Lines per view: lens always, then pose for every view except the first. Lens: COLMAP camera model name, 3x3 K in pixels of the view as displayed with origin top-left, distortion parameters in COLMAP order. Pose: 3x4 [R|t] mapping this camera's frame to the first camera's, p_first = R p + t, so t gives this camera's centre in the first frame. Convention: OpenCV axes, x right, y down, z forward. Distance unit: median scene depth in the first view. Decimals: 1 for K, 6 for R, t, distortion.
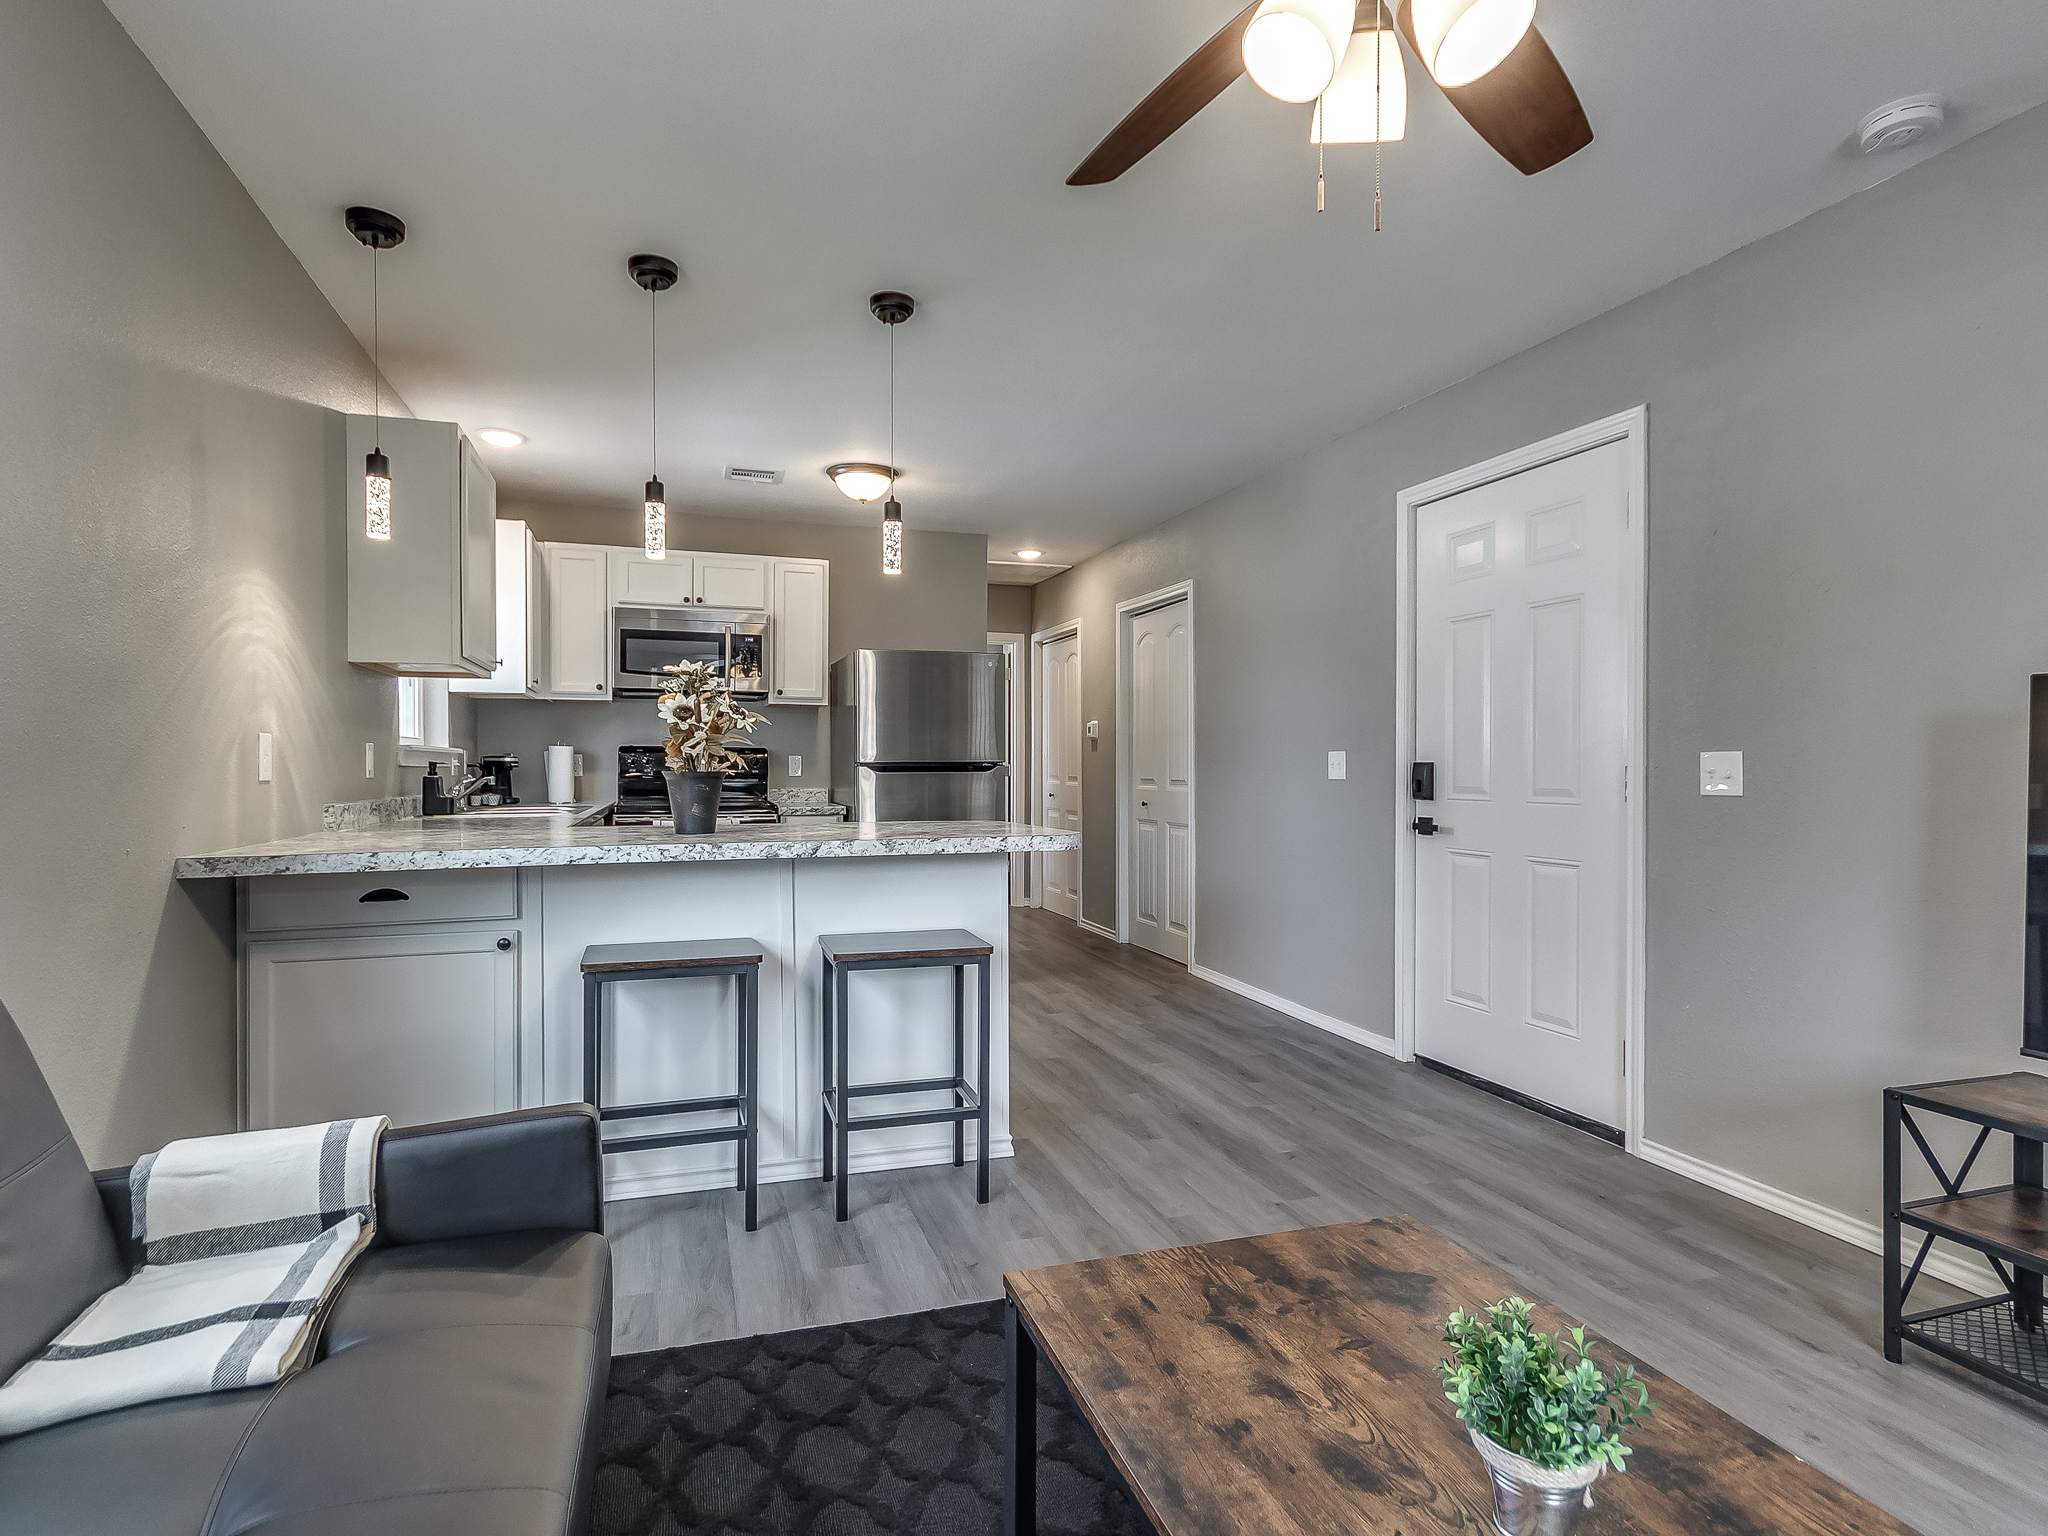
lens RADIAL K [[1087.5, 0, 1011.7], [0, 1087.5, 761.5], [0, 0, 1]] dist [0.007416, -0.000045]
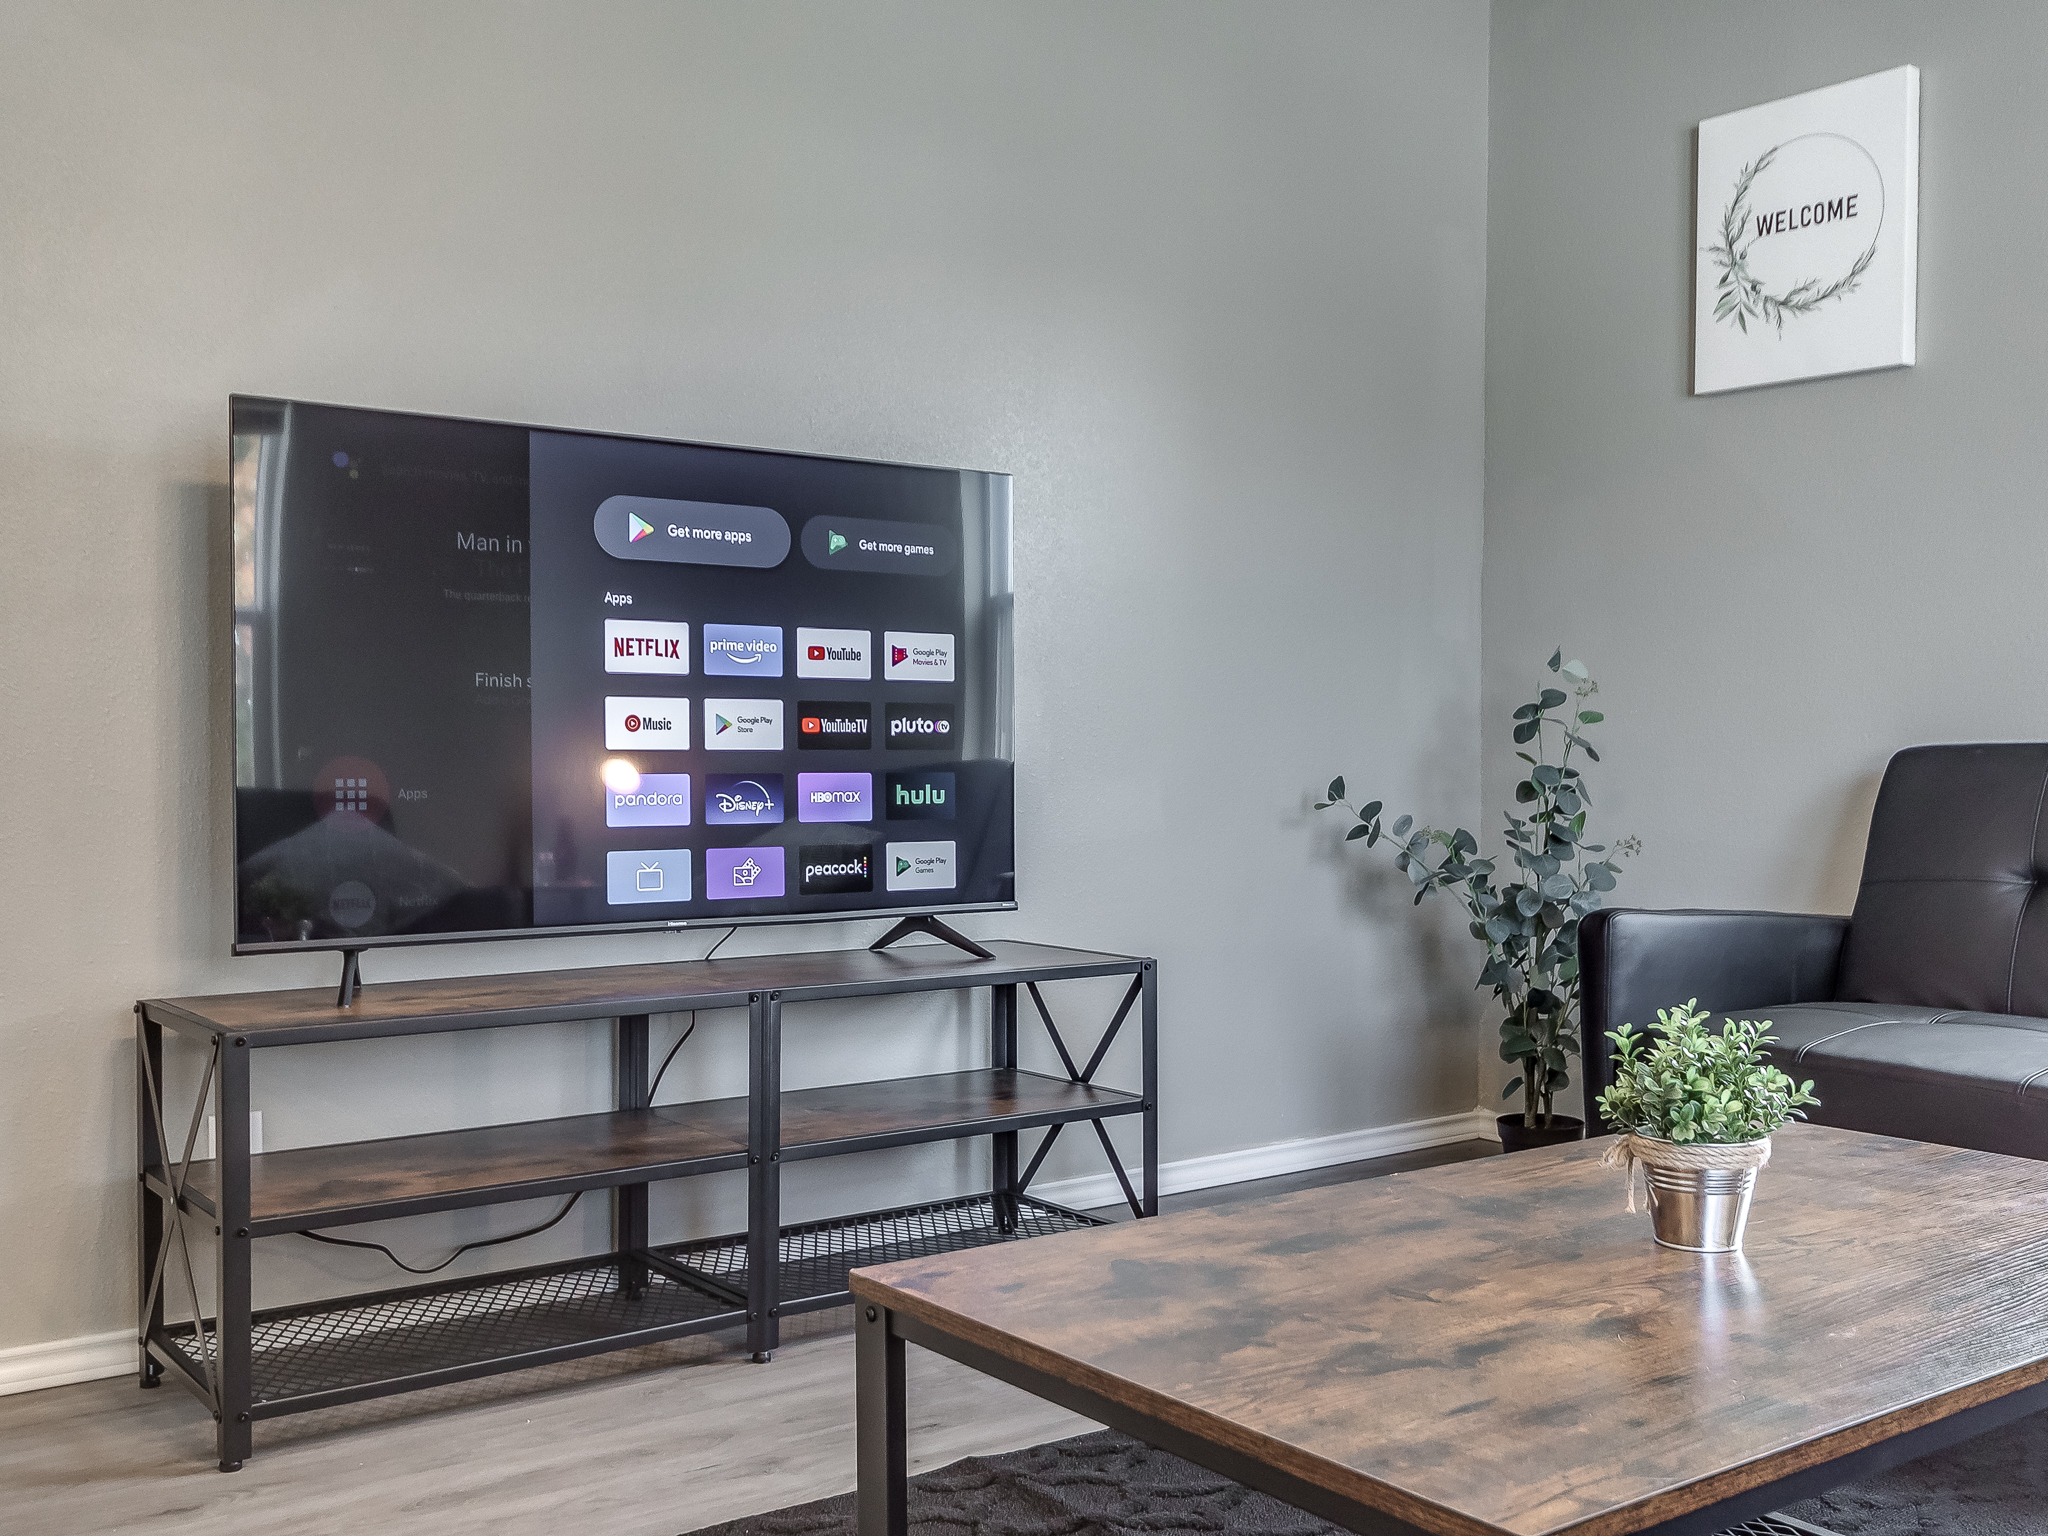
lens RADIAL K [[1988.1, 0, 1017.6], [0, 1988.1, 780.1], [0, 0, 1]] dist [-0.003481, 0.000000]
pose [[-0.314784, -0.019006, 0.948973, -0.646614], [0.001204, 0.999791, 0.020423, 0.211324], [-0.949163, 0.007571, -0.314695, 1.496025]]
